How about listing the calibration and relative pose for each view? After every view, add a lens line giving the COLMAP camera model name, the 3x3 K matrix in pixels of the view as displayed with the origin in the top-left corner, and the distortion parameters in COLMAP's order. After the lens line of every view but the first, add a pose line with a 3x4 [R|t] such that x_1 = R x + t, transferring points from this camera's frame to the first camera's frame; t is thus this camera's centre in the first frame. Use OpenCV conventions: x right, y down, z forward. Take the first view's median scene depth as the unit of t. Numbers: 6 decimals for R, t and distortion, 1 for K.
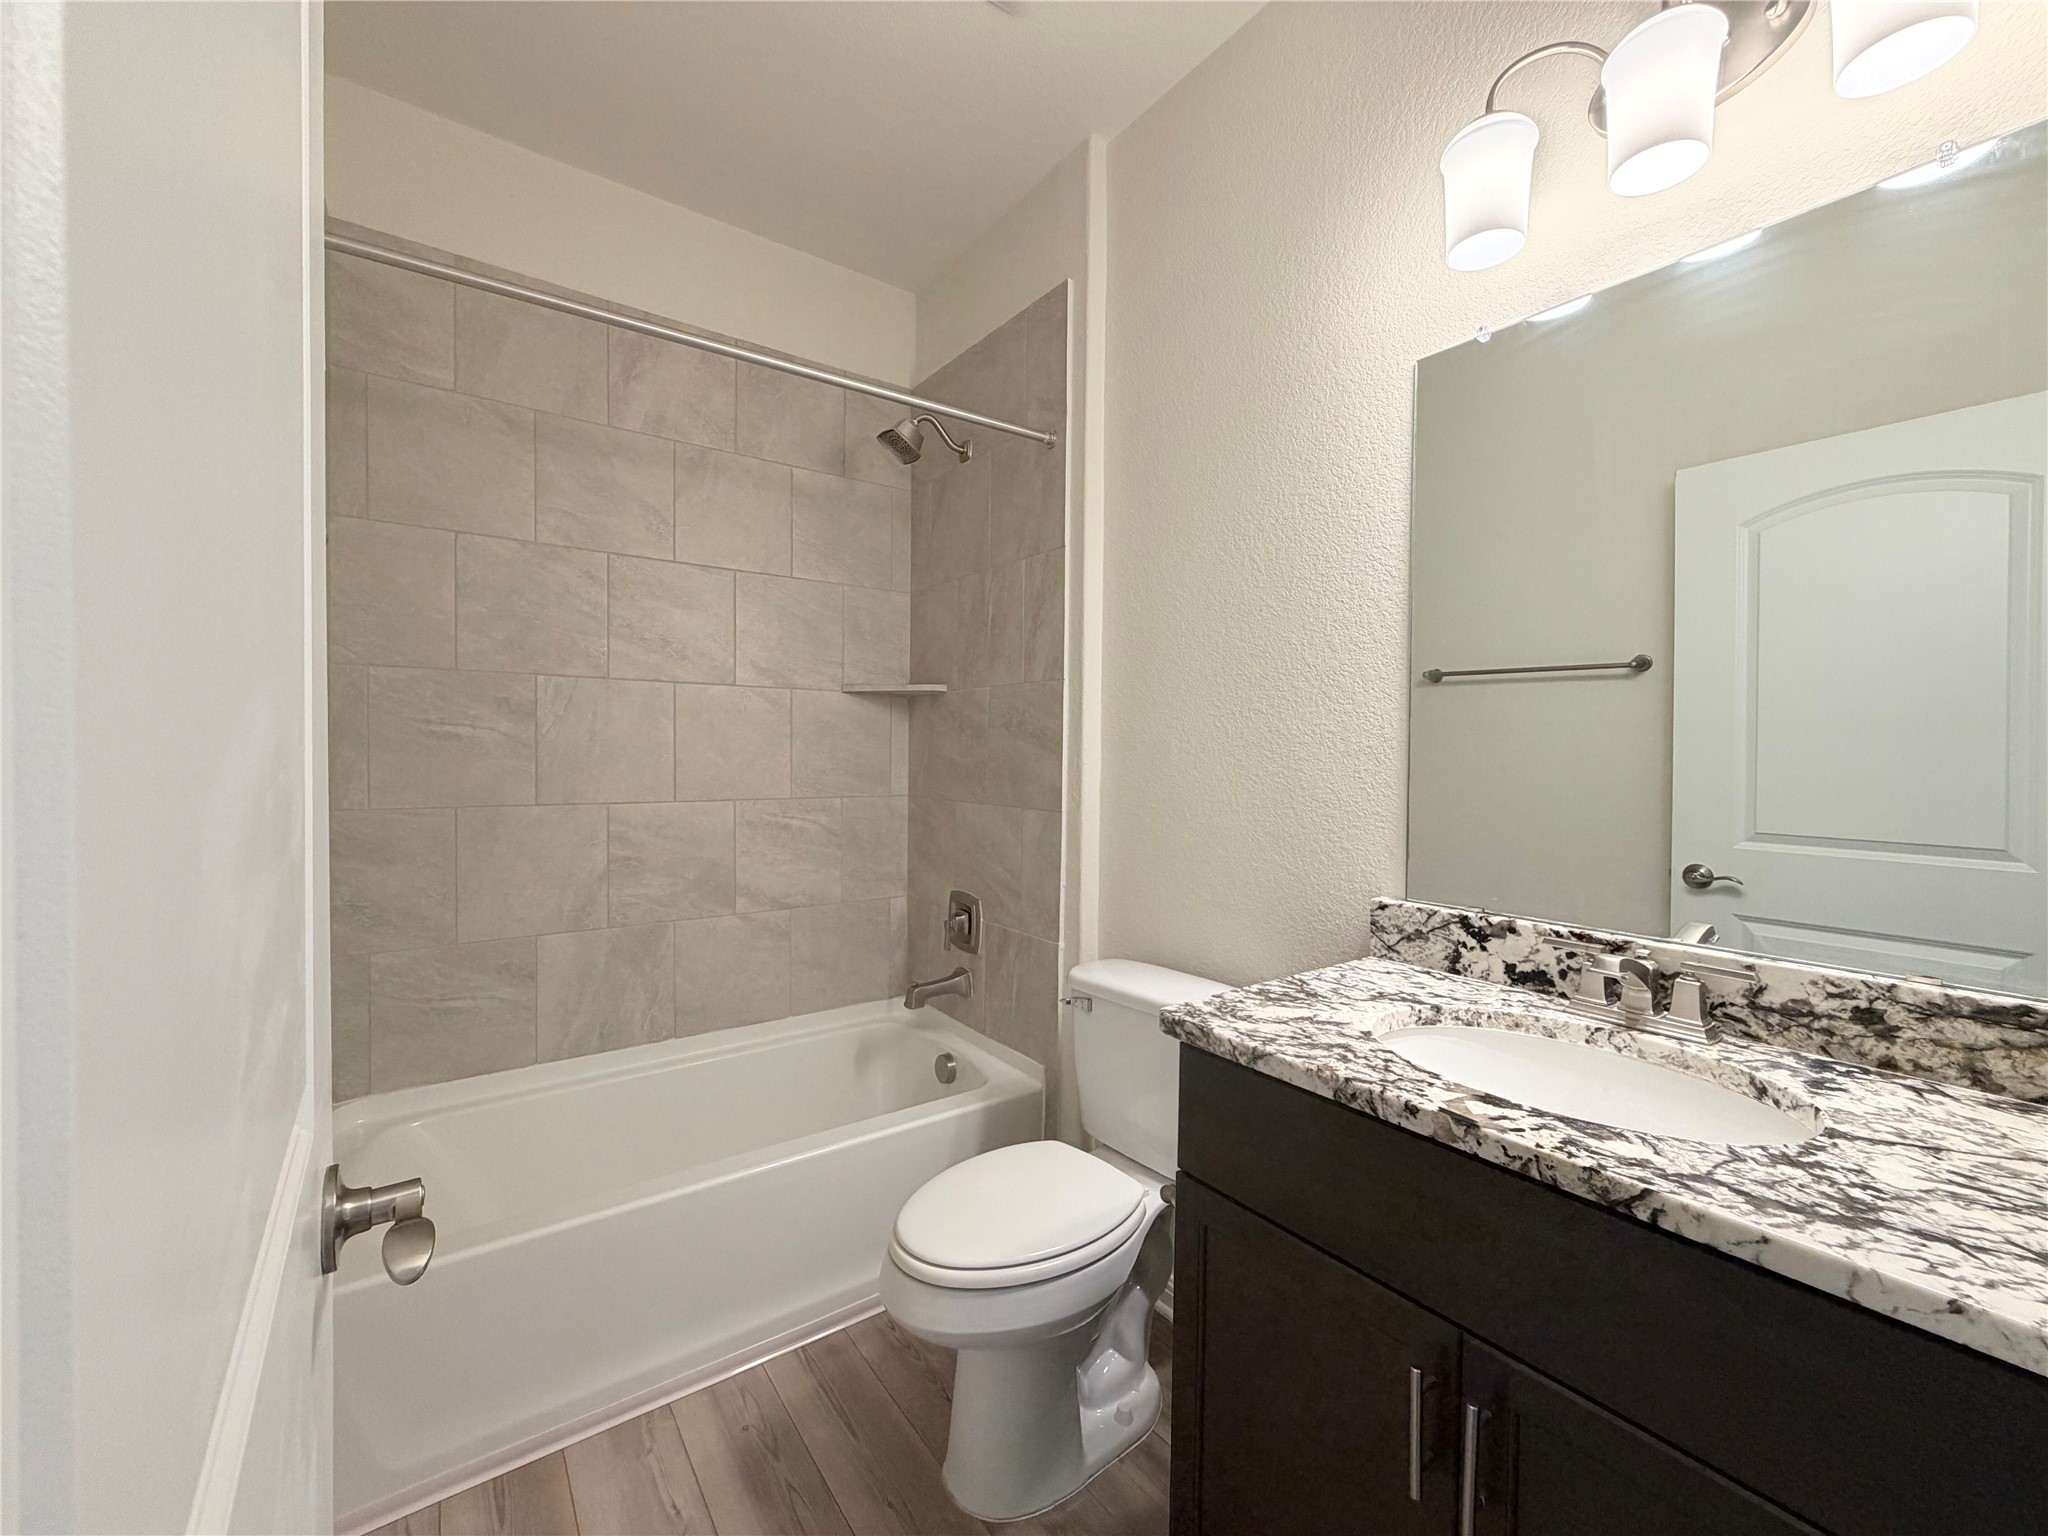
lens RADIAL K [[815.5, 0, 1019.7], [0, 815.5, 769.5], [0, 0, 1]] dist [0.000834, -0.000036]
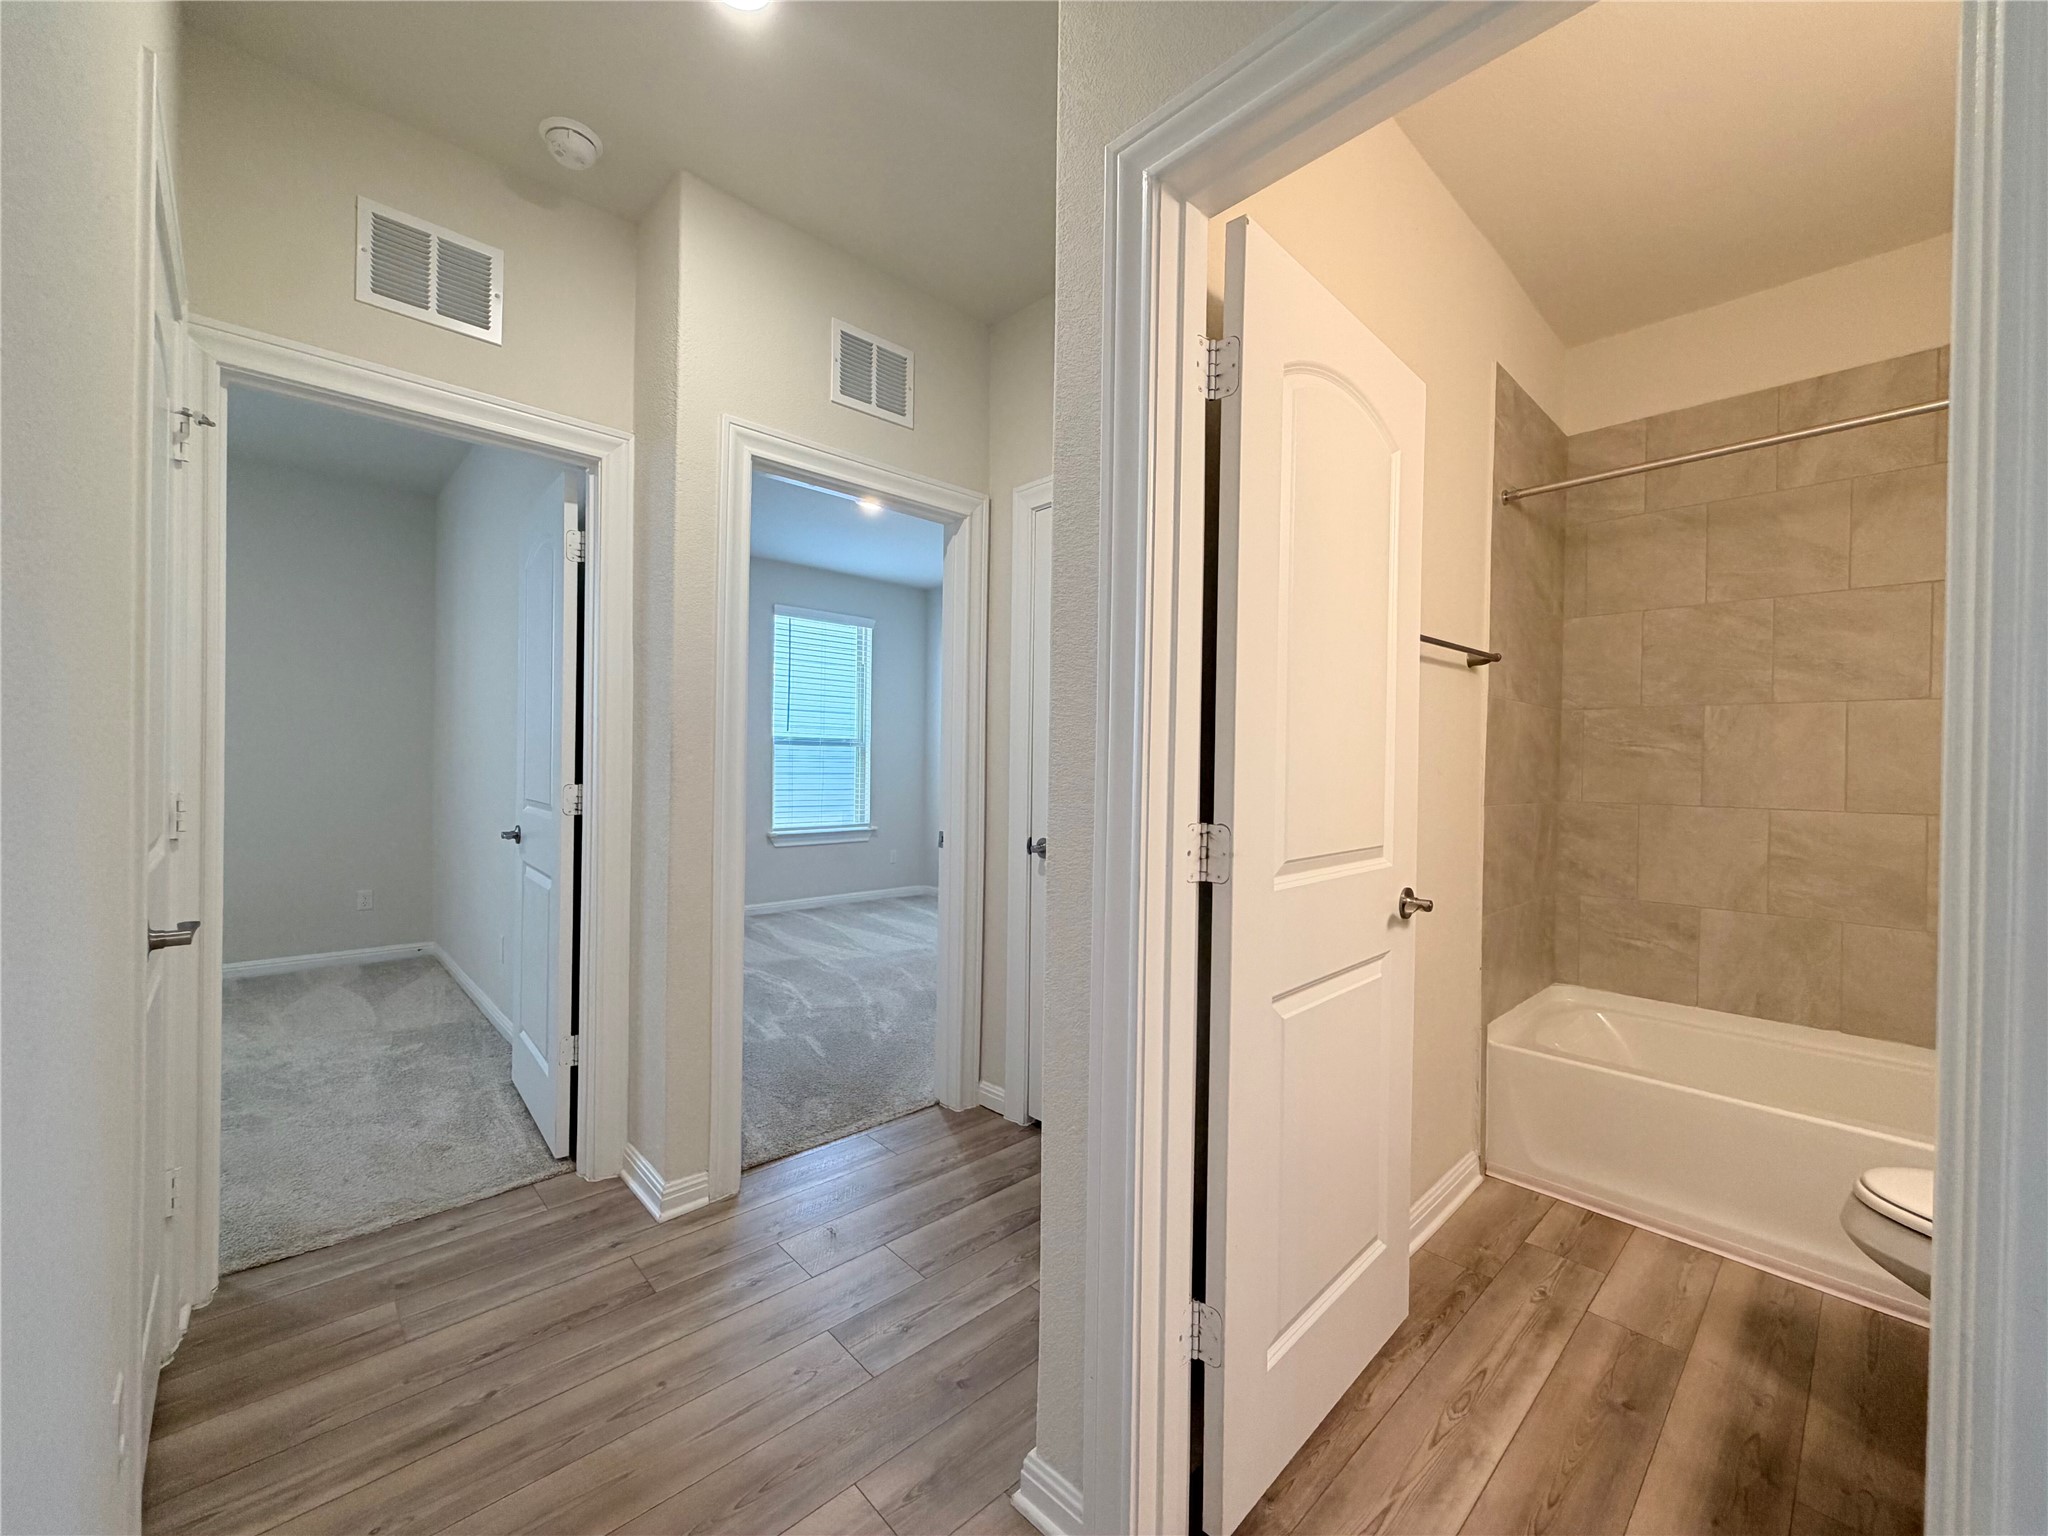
lens RADIAL K [[815.5, 0, 1019.7], [0, 815.5, 769.5], [0, 0, 1]] dist [0.000834, -0.000036]
pose [[0.119339, -0.000648, -0.992853, 0.554855], [-0.031179, 0.999504, -0.004400, 0.024642], [0.992364, 0.031481, 0.119260, -0.228342]]
